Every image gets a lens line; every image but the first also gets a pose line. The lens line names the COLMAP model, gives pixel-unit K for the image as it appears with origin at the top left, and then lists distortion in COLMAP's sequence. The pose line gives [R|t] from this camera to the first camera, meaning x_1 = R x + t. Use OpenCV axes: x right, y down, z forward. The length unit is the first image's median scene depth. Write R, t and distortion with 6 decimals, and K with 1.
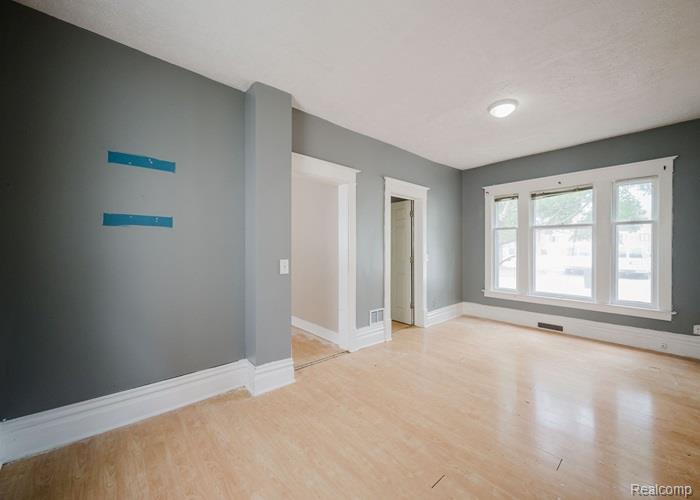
lens RADIAL K [[279.8, 0, 350.0], [0, 279.8, 247.9], [0, 0, 1]] dist [0.003893, 0.000124]
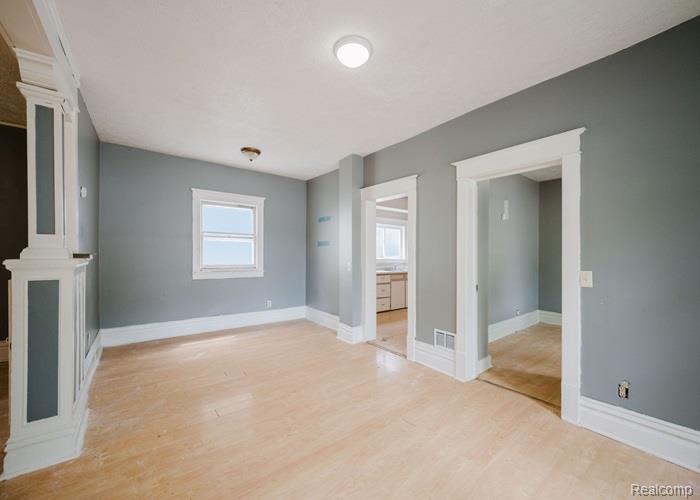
lens RADIAL K [[279.8, 0, 350.2], [0, 279.8, 253.2], [0, 0, 1]] dist [0.003893, 0.000124]
pose [[-0.069314, 0.001962, -0.997593, 1.211764], [-0.001700, 0.999996, 0.002085, -0.012563], [0.997593, 0.001841, -0.069310, 1.017260]]
